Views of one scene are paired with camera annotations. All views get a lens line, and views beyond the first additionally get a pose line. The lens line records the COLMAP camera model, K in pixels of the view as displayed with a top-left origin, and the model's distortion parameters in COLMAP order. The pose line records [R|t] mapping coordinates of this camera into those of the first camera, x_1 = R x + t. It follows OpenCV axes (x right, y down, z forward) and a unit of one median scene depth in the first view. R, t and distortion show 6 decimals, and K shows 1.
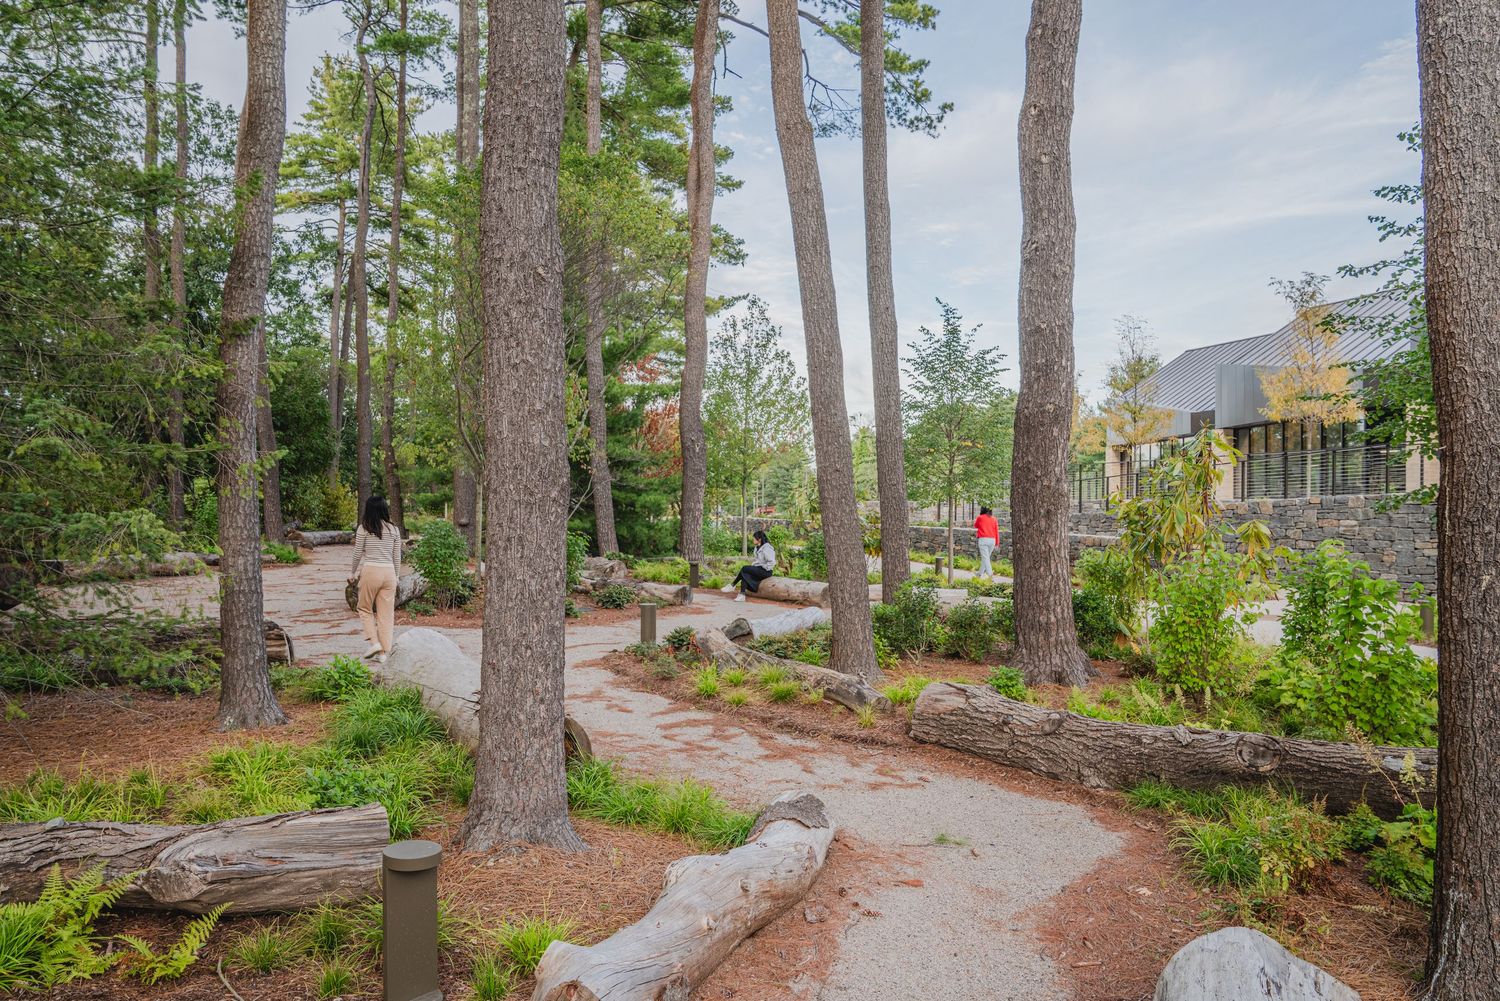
lens RADIAL K [[1050.3, 0, 751.8], [0, 1050.3, 496.9], [0, 0, 1]] dist [-0.078654, 0.028279]
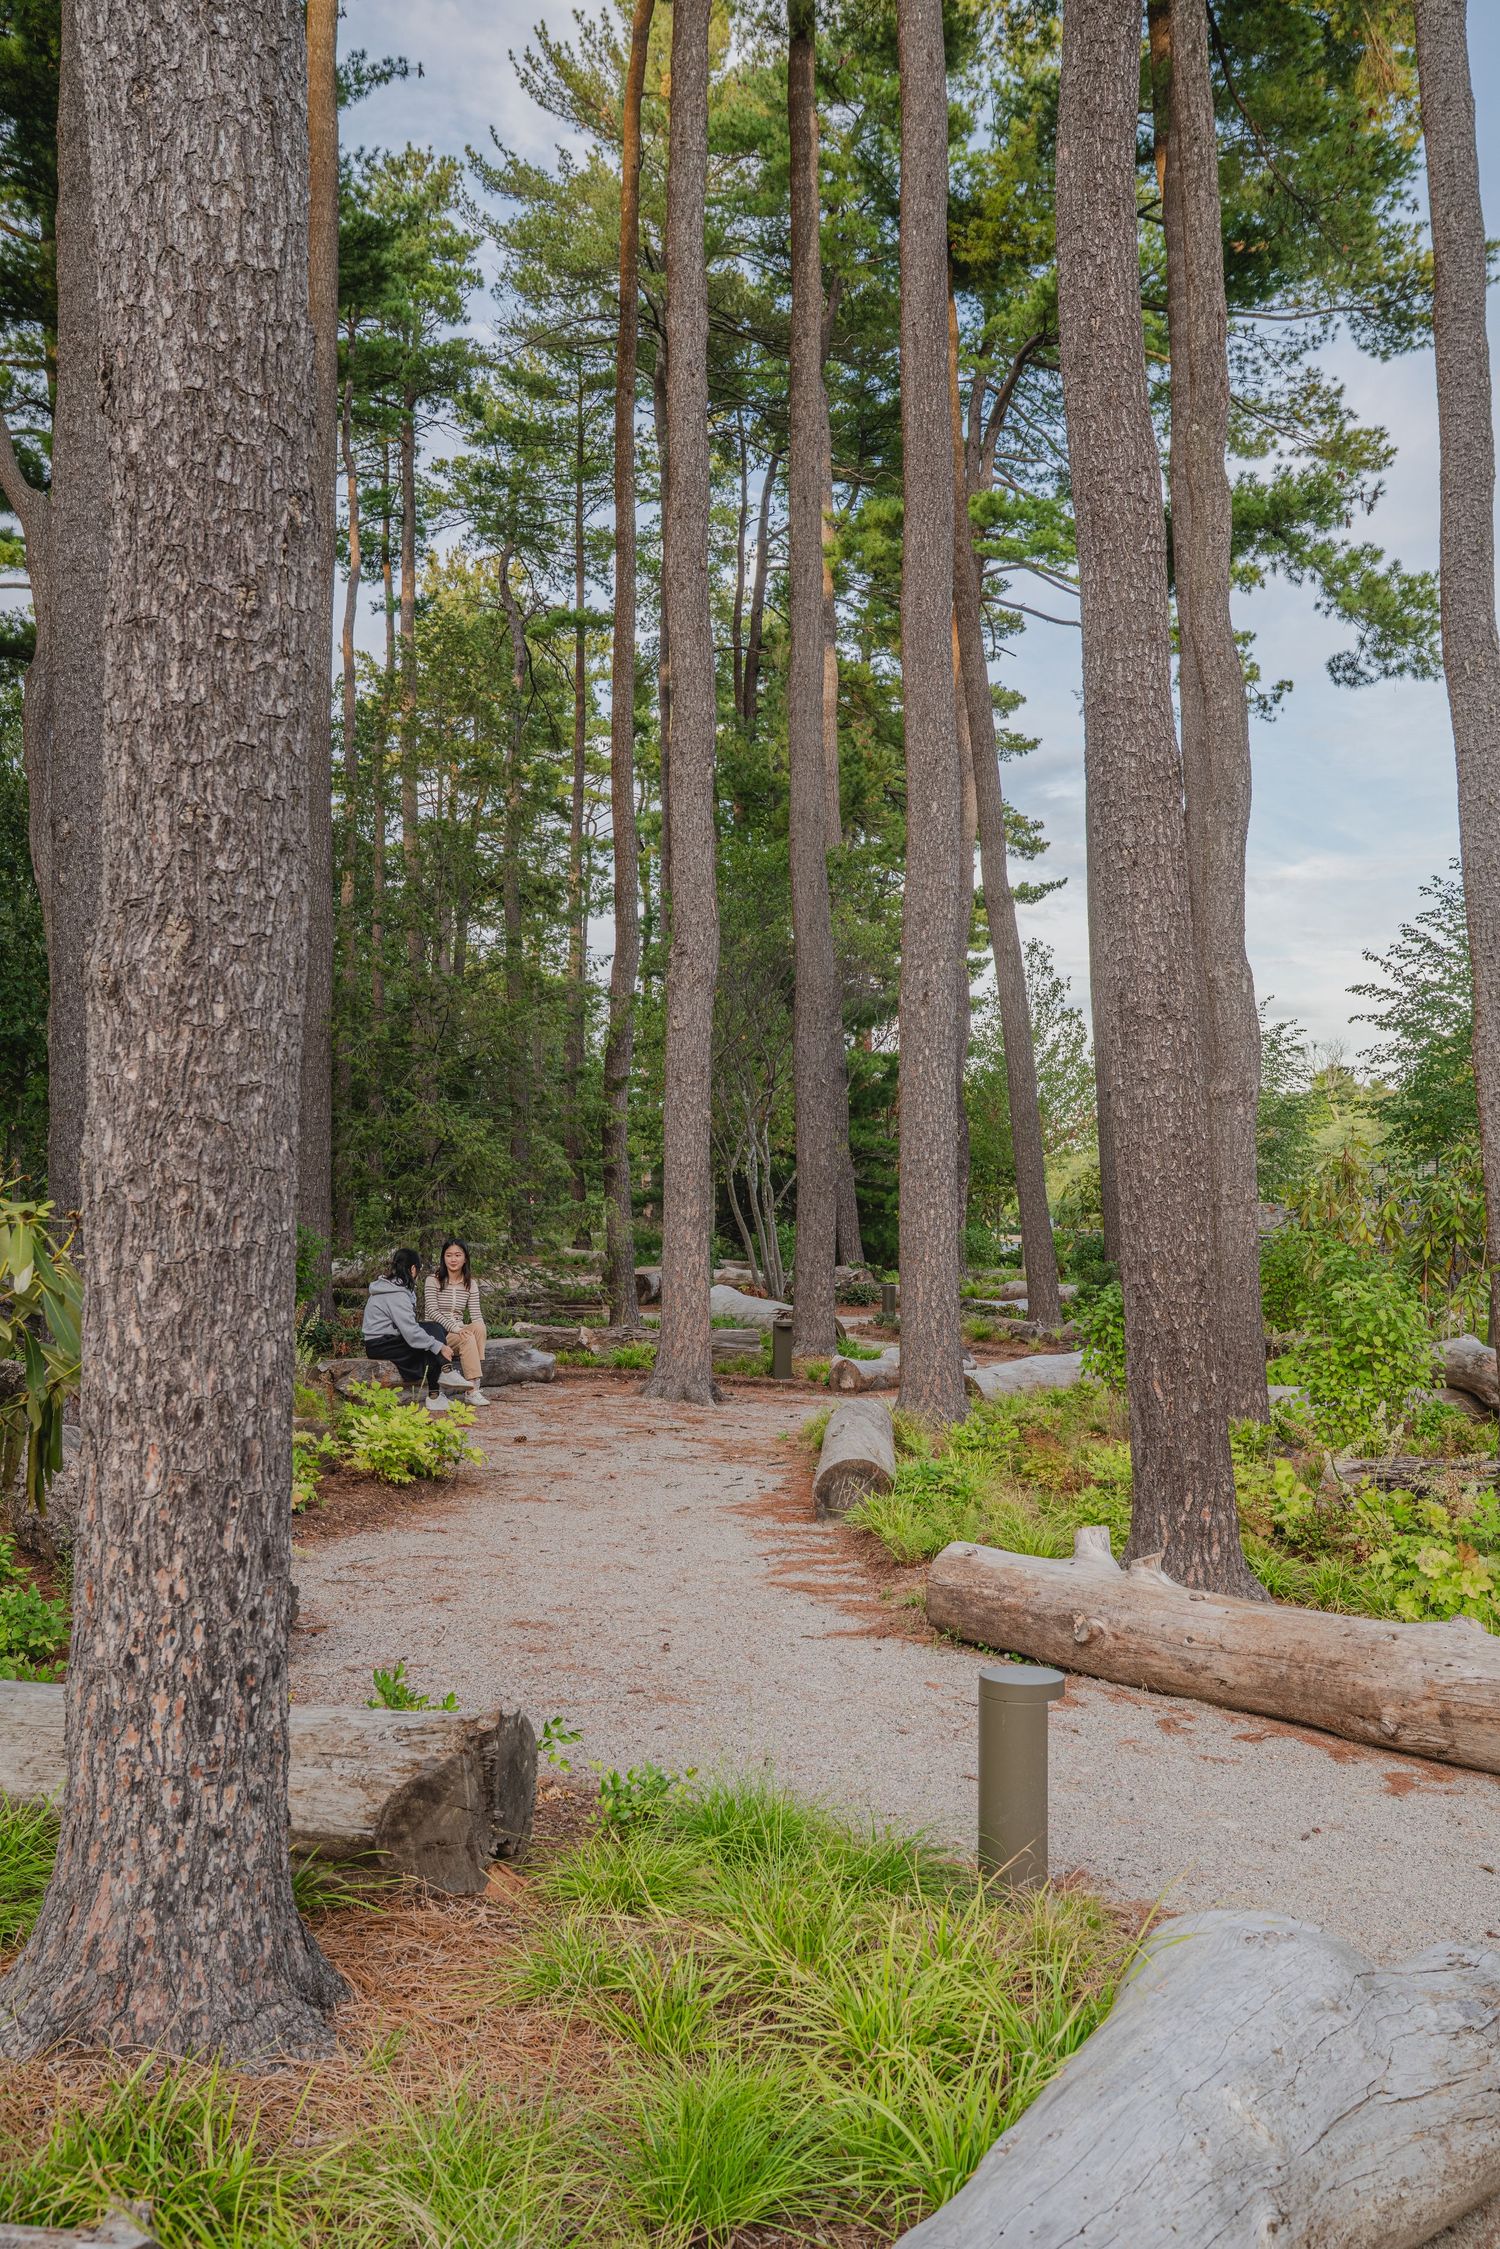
lens RADIAL K [[2049.0, 0, 749.1], [0, 2049.0, 1123.4], [0, 0, 1]] dist [-0.004752, 0.000000]
pose [[0.983163, -0.012507, -0.182303, 0.070238], [0.005479, 0.999224, -0.039005, 0.004148], [0.182650, 0.037350, 0.982468, -0.537210]]
